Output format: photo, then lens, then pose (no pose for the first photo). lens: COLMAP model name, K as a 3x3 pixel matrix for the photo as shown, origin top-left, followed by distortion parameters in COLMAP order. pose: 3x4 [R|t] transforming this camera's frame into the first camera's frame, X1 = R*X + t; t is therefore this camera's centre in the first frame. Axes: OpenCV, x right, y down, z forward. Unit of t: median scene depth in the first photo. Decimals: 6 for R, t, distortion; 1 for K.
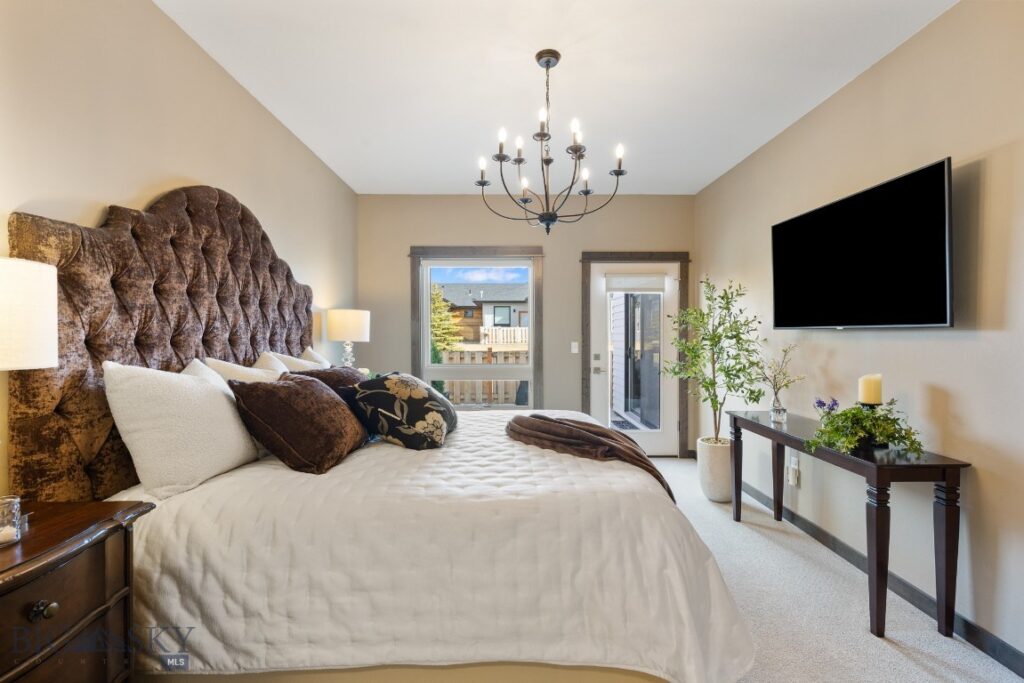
lens RADIAL K [[442.5, 0, 526.9], [0, 442.5, 343.8], [0, 0, 1]] dist [0.013652, 0.000297]
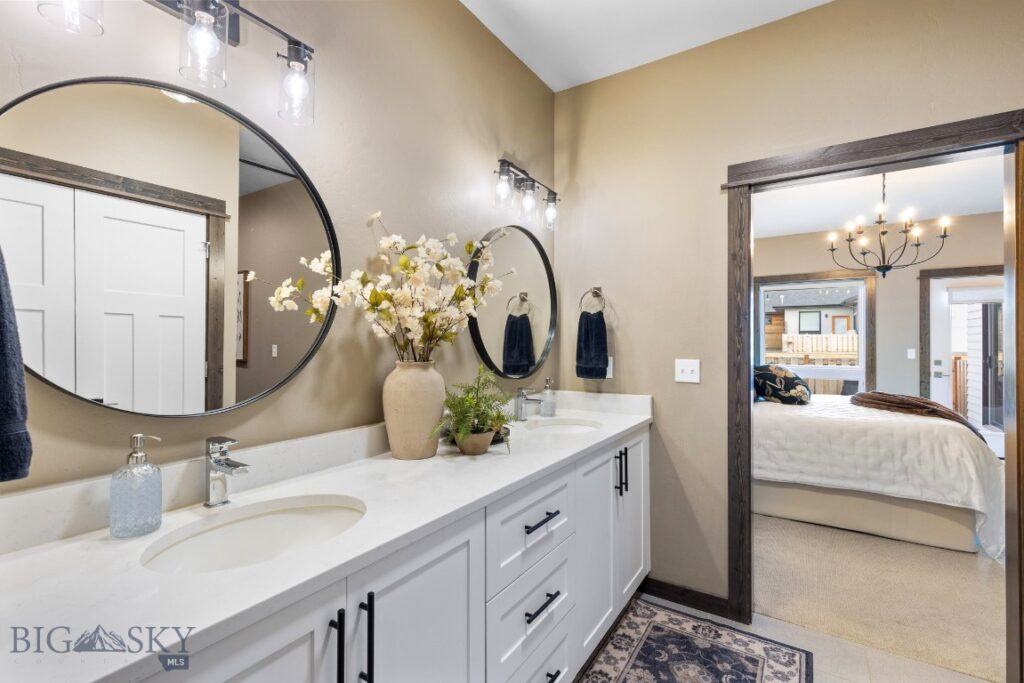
lens RADIAL K [[442.5, 0, 526.9], [0, 442.5, 343.8], [0, 0, 1]] dist [0.013652, 0.000297]
pose [[0.817406, 0.002974, -0.576054, -0.081081], [-0.013401, 0.999814, -0.013853, 0.026876], [0.575905, 0.019043, 0.817294, -1.113791]]
